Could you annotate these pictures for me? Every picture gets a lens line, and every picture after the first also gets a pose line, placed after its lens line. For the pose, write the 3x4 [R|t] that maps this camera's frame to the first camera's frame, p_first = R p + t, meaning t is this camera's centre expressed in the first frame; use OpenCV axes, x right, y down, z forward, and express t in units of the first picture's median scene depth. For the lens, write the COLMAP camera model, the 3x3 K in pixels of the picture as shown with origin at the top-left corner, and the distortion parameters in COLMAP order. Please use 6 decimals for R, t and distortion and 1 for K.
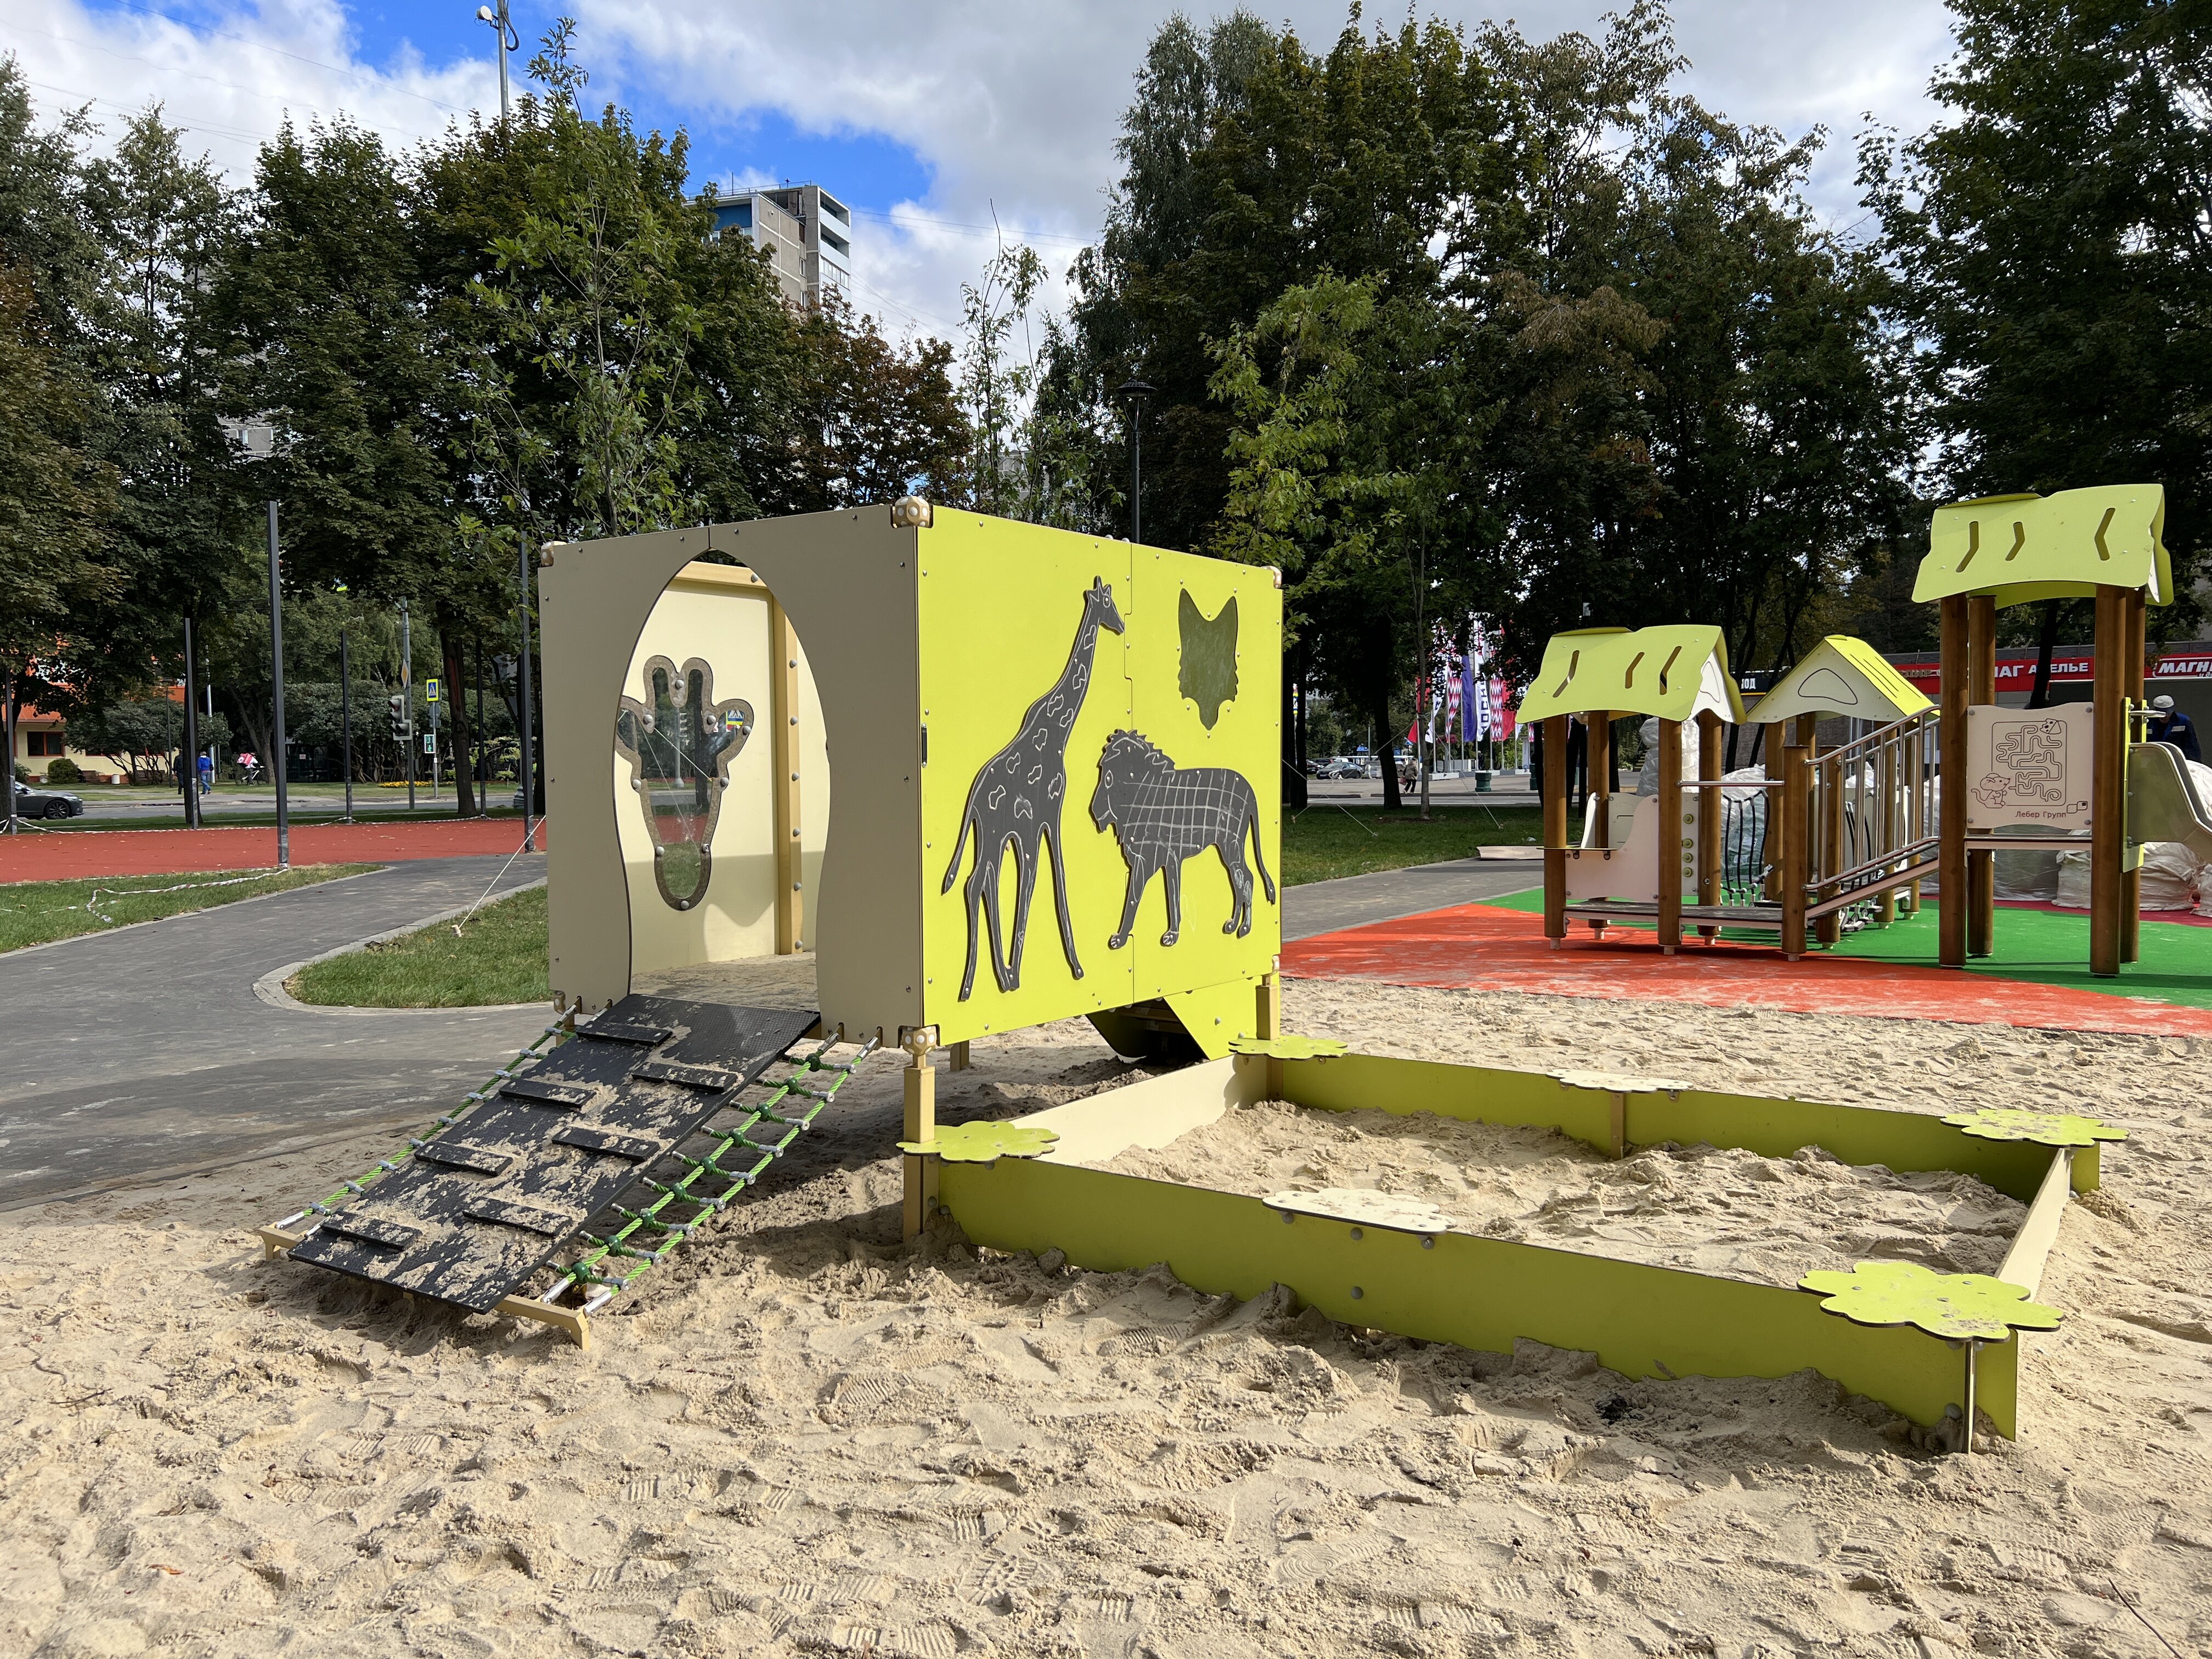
lens RADIAL K [[1696.8, 0, 1106.4], [0, 1696.8, 852.1], [0, 0, 1]] dist [0.014910, 0.009554]
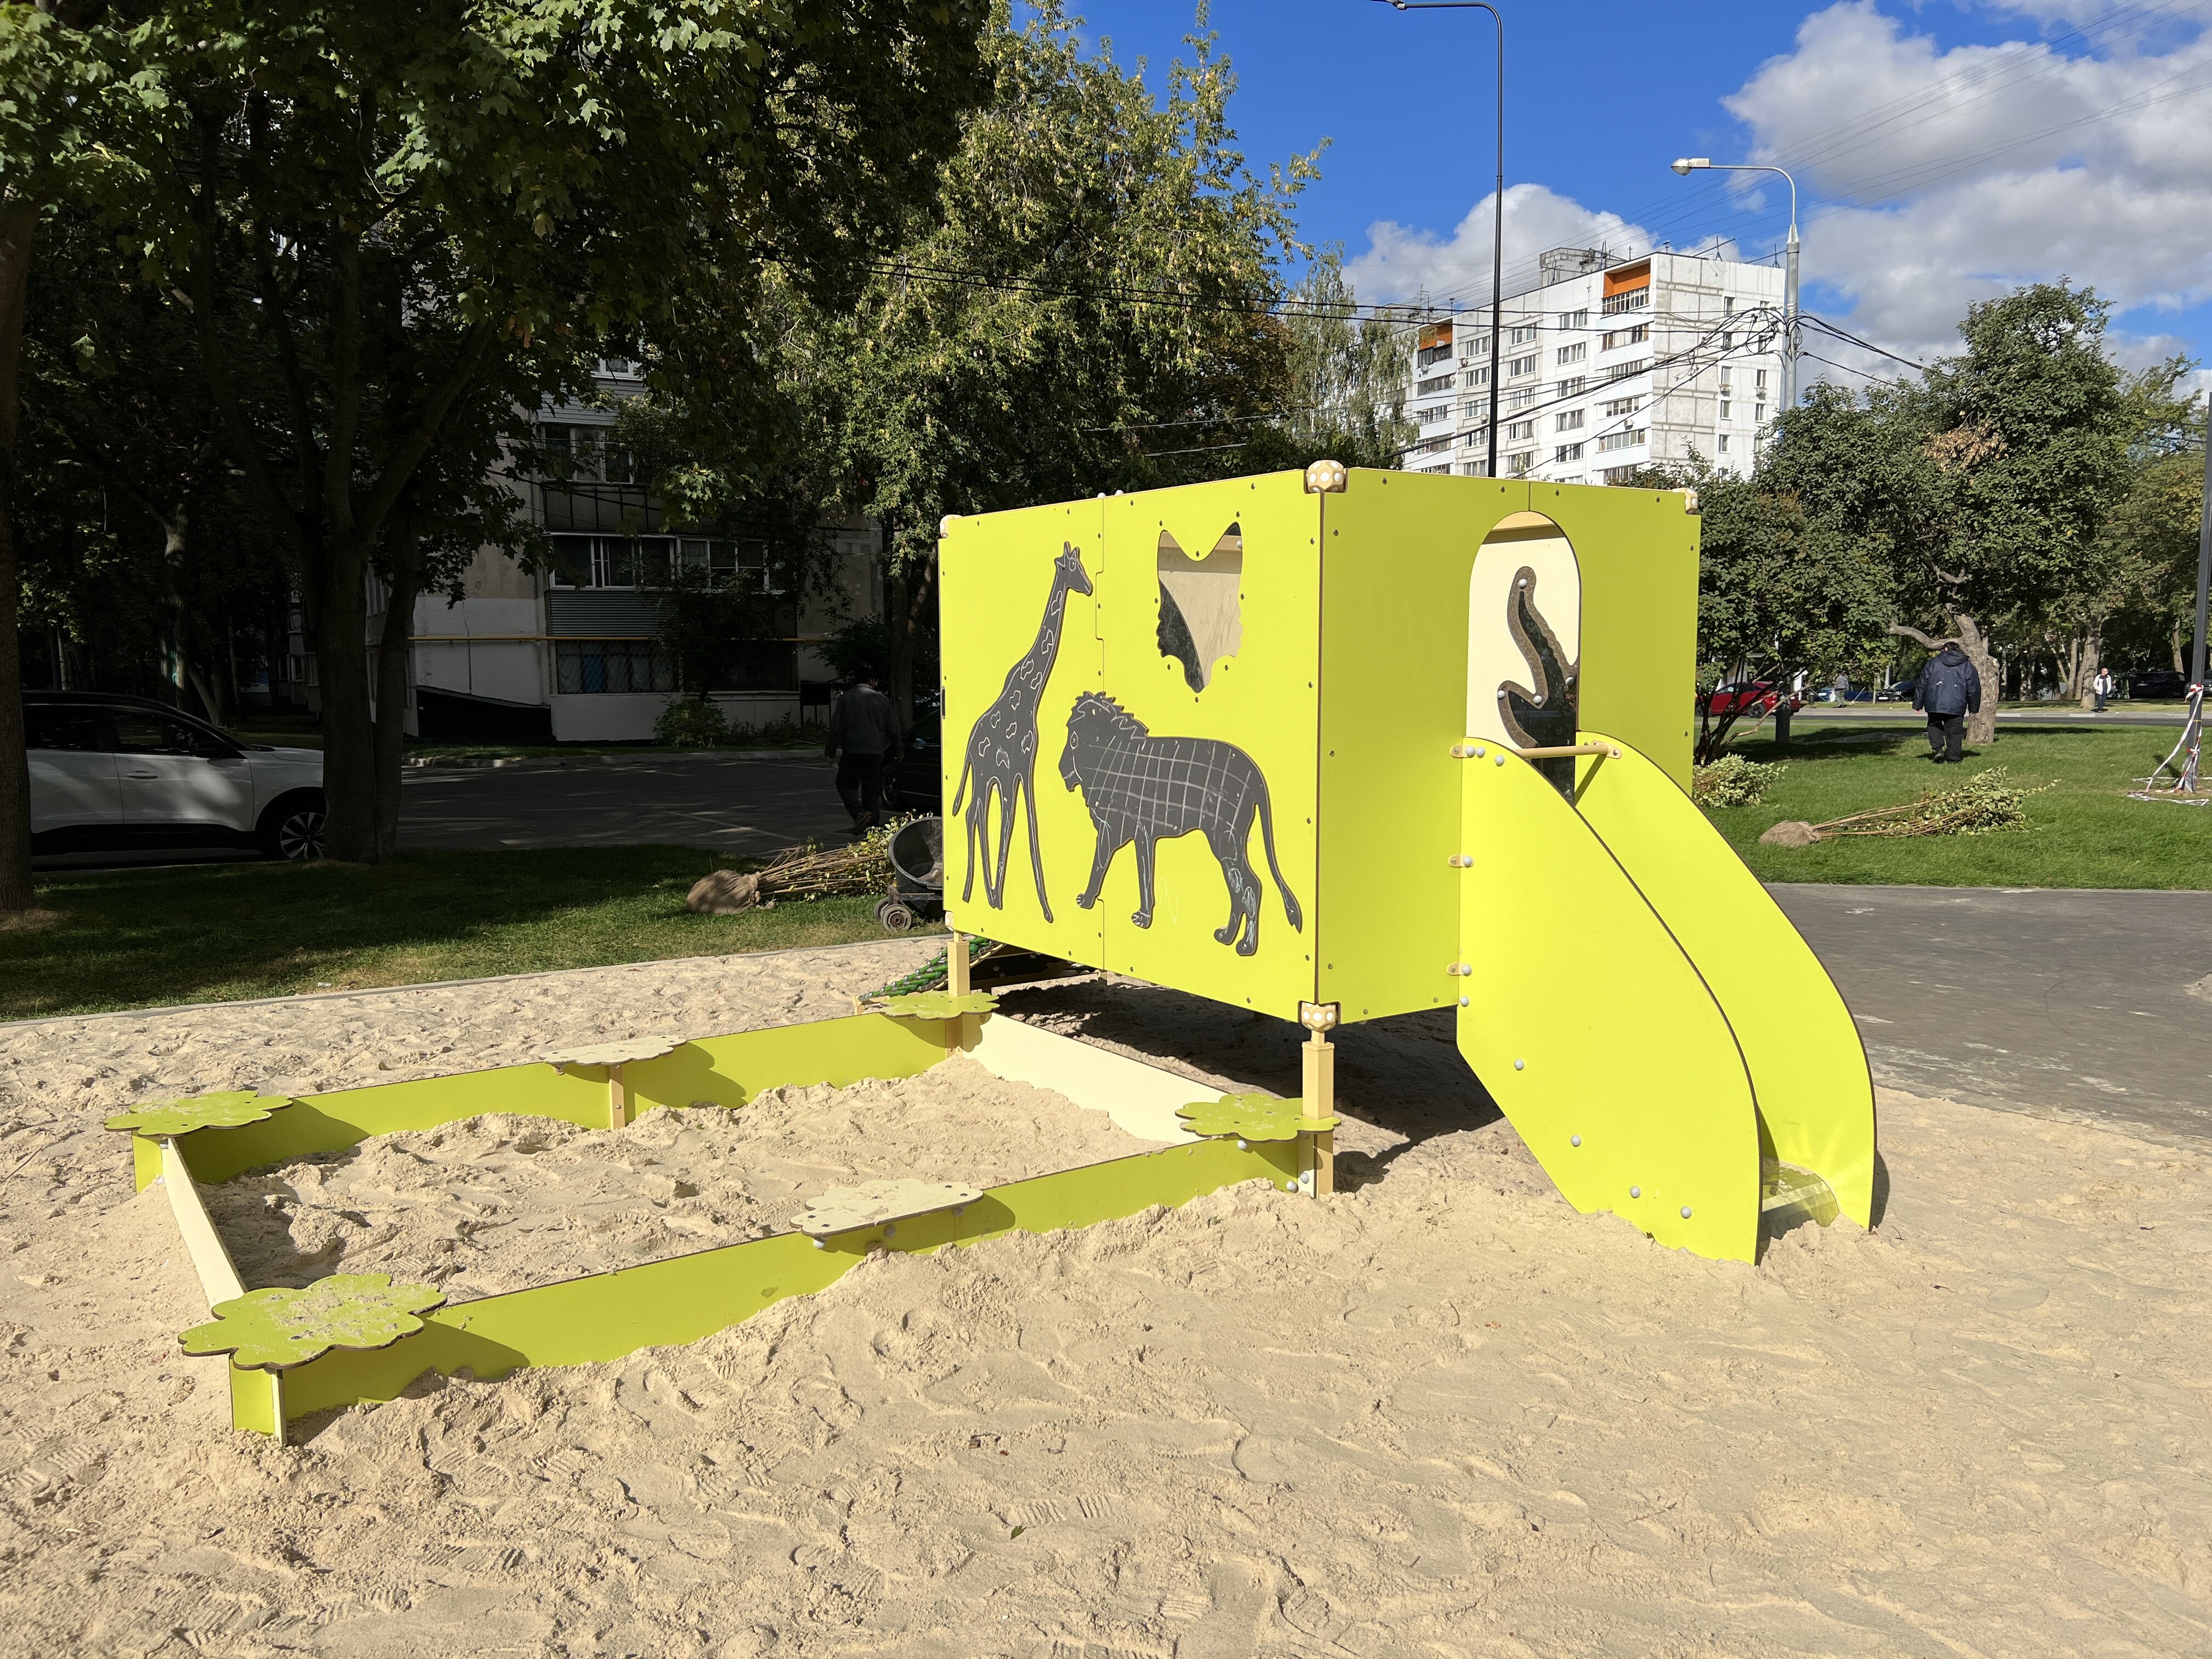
lens RADIAL K [[1686.5, 0, 1109.0], [0, 1686.5, 861.0], [0, 0, 1]] dist [0.157432, -0.254920]
pose [[-0.393125, 0.120889, -0.911504, 0.928619], [-0.041477, 0.987979, 0.148921, -0.122919], [0.918549, 0.096351, -0.383385, 1.410763]]
